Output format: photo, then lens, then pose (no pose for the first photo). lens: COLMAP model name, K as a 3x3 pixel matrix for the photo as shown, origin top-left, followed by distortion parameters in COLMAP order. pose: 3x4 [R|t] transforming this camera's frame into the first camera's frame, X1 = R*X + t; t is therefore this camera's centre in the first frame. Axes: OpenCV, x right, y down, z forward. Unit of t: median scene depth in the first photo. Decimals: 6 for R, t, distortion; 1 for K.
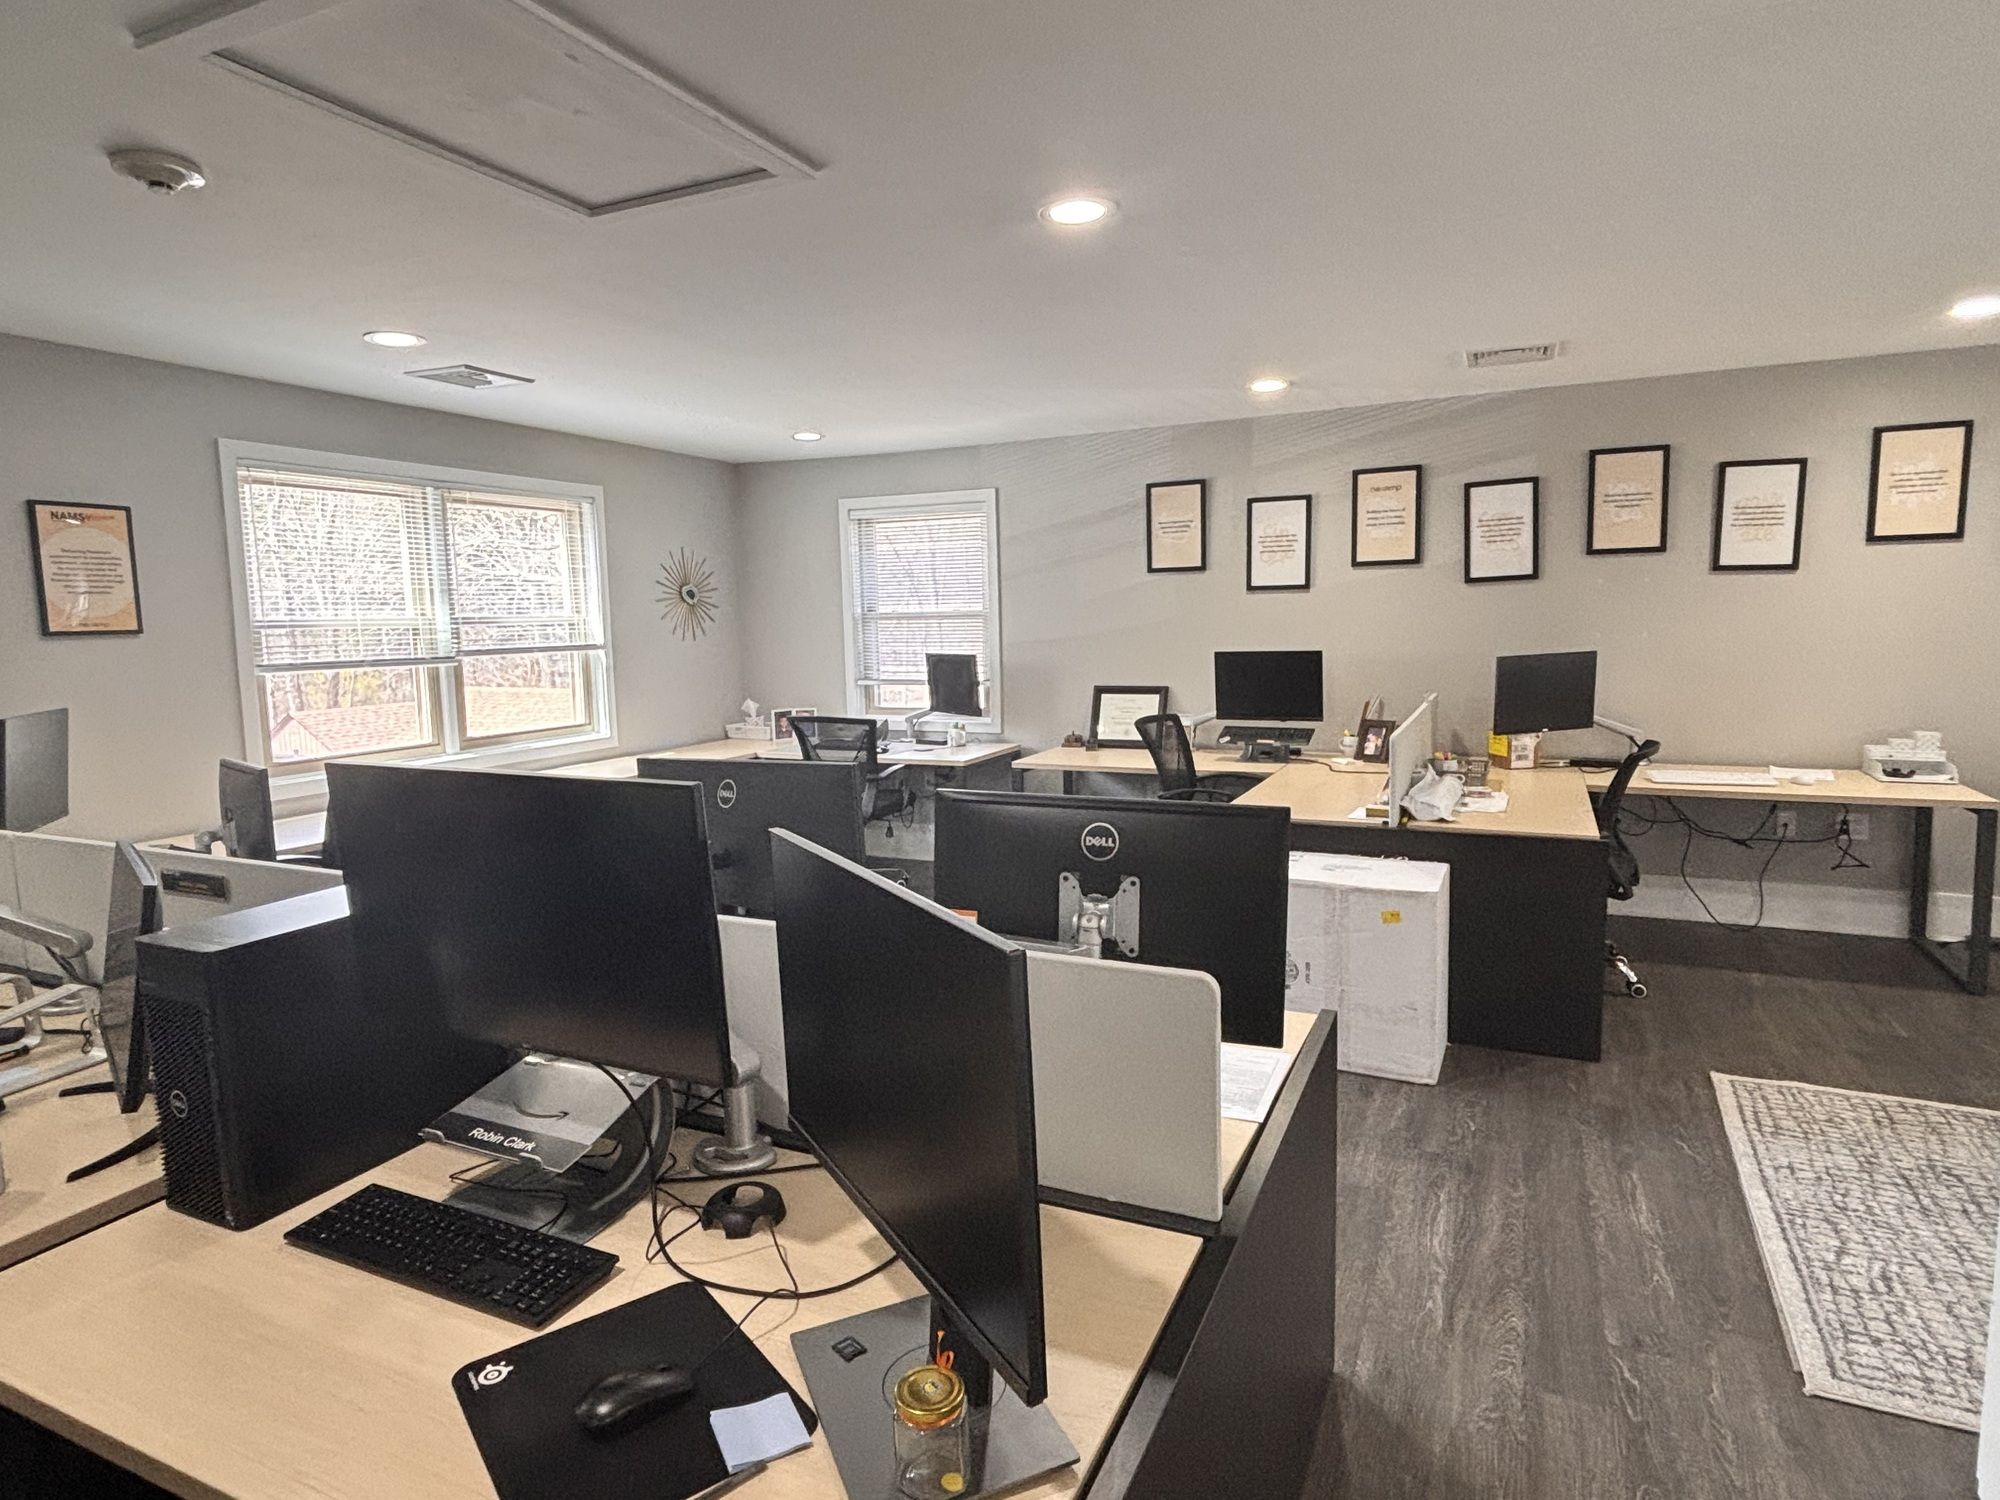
lens RADIAL K [[1124.2, 0, 1009.1], [0, 1124.2, 755.5], [0, 0, 1]] dist [-0.004378, 0.016548]
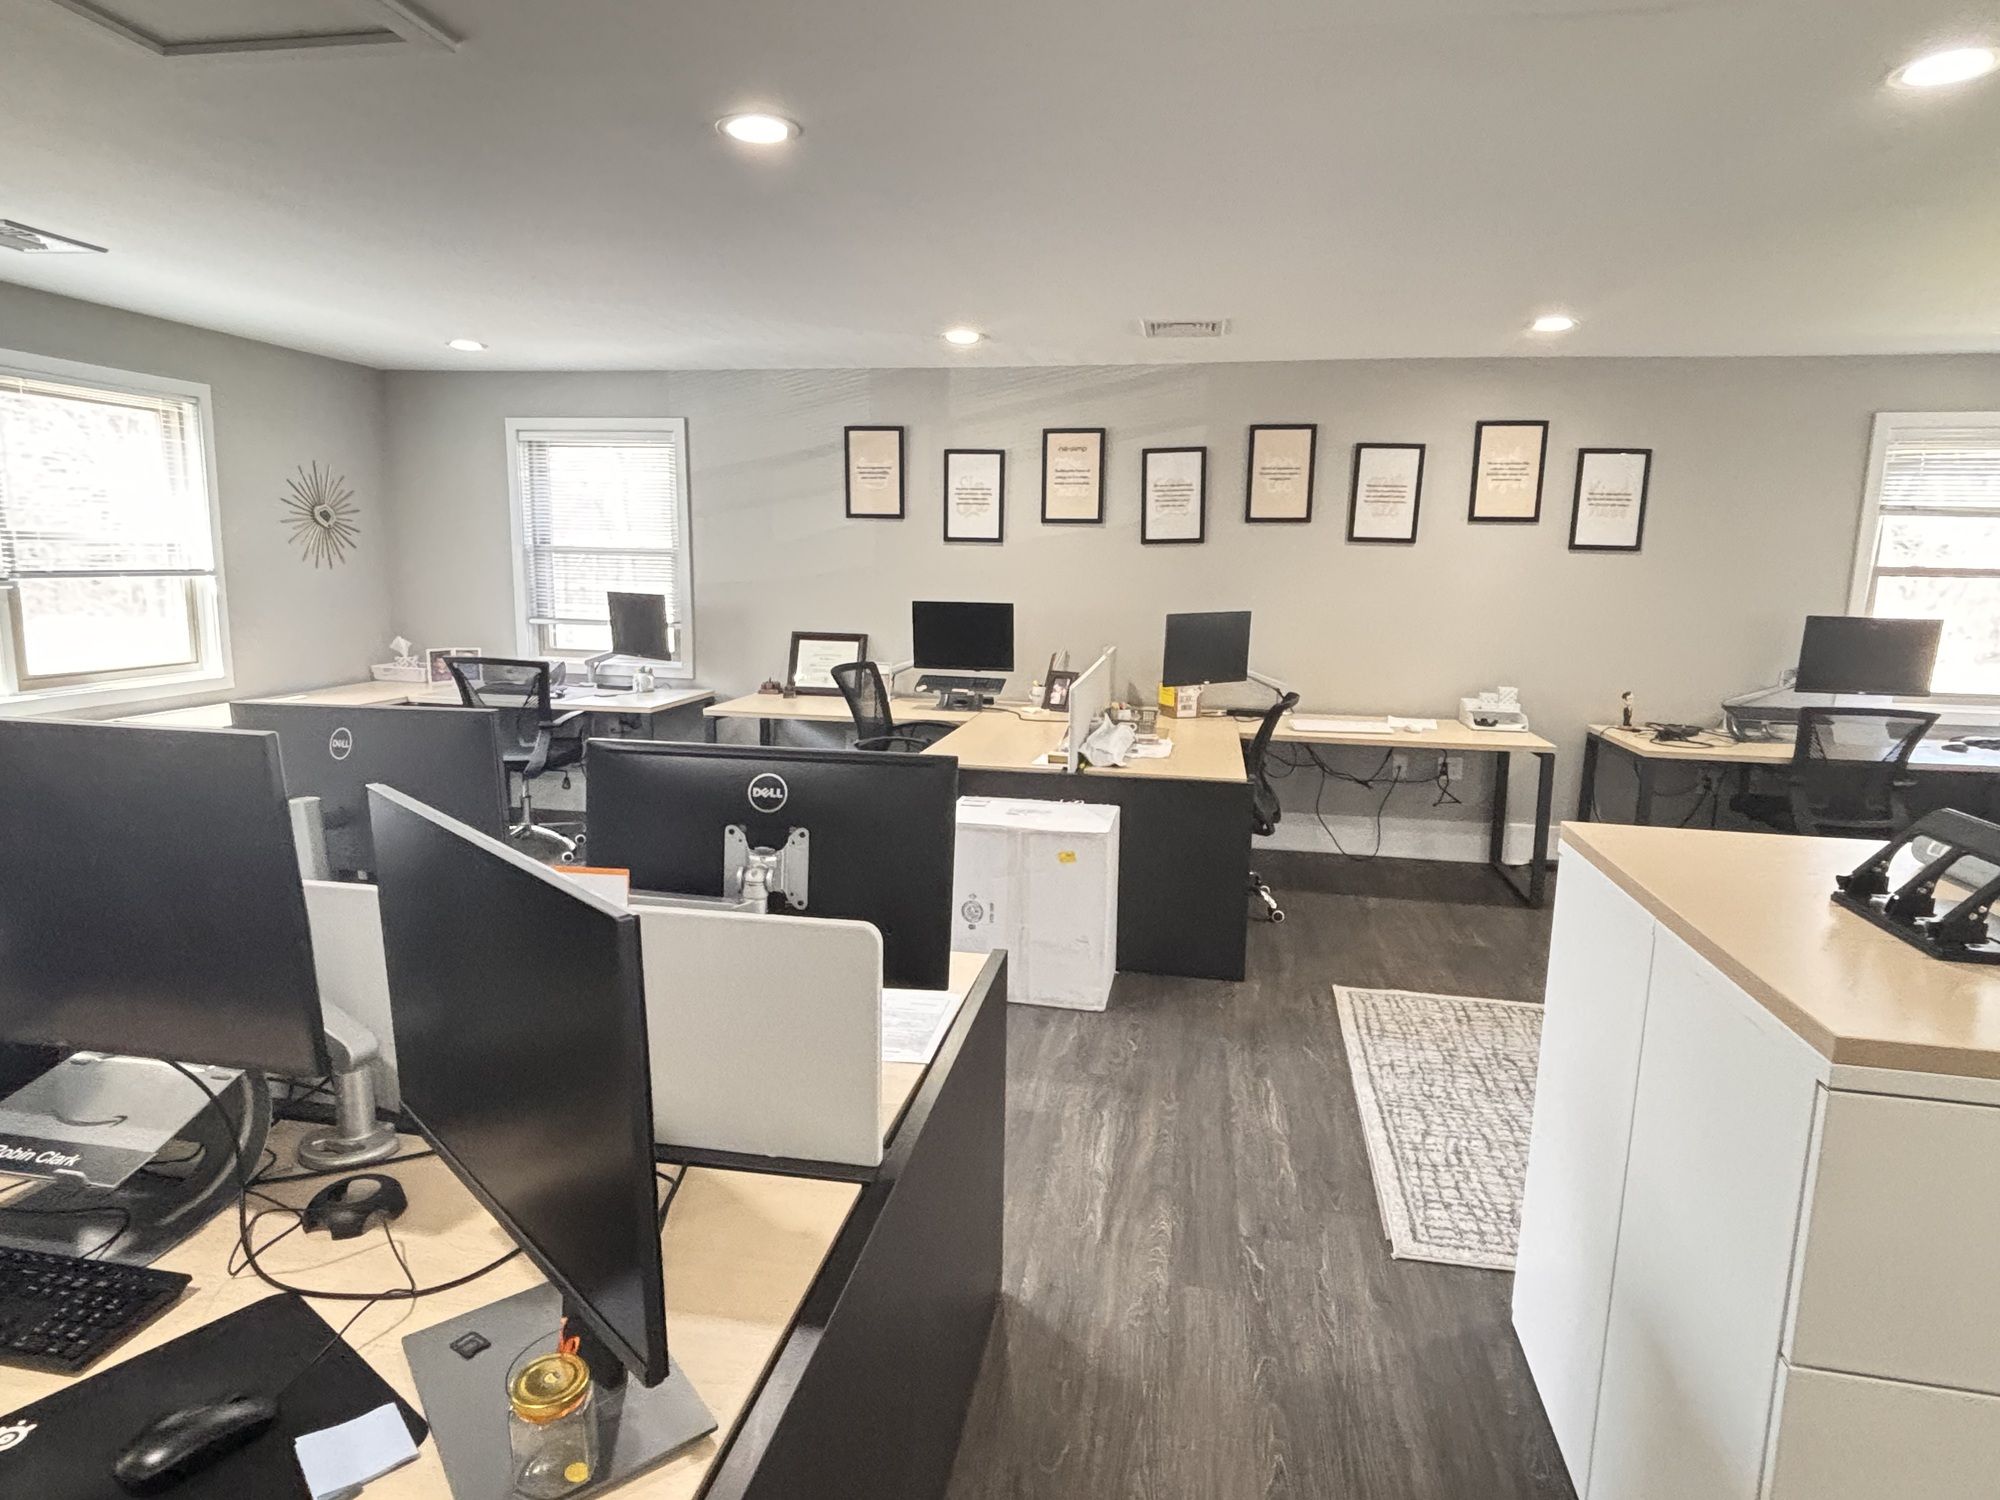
lens RADIAL K [[1110.7, 0, 1000.0], [0, 1110.7, 750.0], [0, 0, 1]] dist [0.022516, -0.003123]
pose [[0.968972, -0.003597, 0.247143, 0.025321], [-0.007049, 0.999085, 0.042180, -0.001593], [-0.247068, -0.042614, 0.968061, 0.009267]]
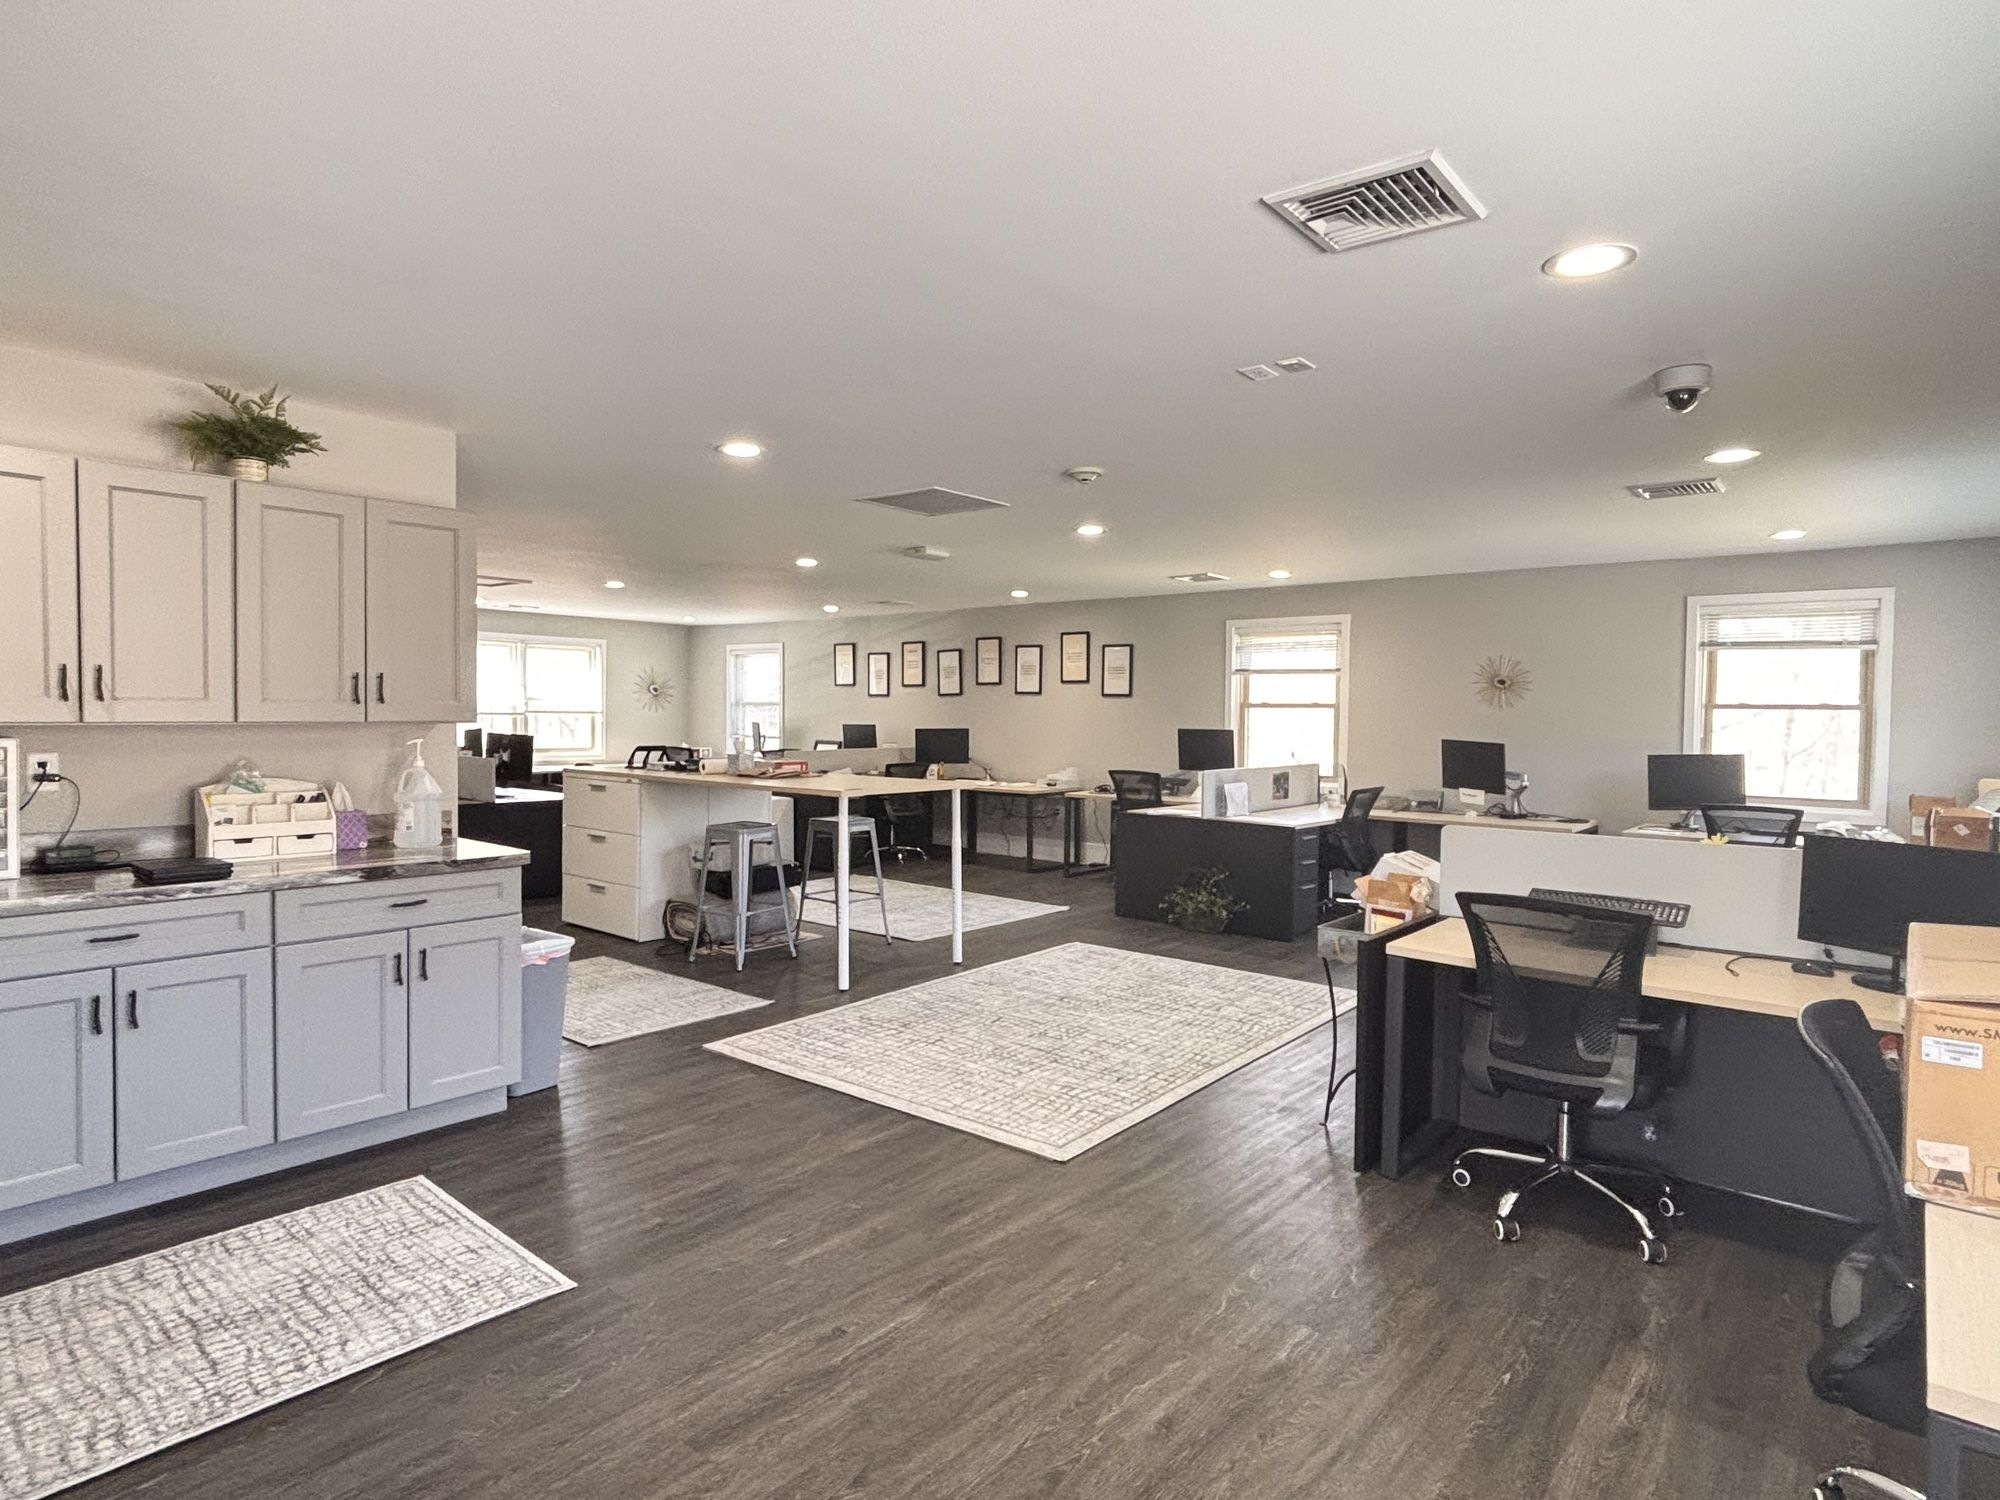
lens RADIAL K [[1124.2, 0, 1009.1], [0, 1124.2, 755.5], [0, 0, 1]] dist [-0.004378, 0.016548]
pose [[0.968777, 0.043759, -0.244041, 1.900199], [-0.065661, 0.994438, -0.082347, 0.226546], [0.239080, 0.095800, 0.966262, -1.828166]]
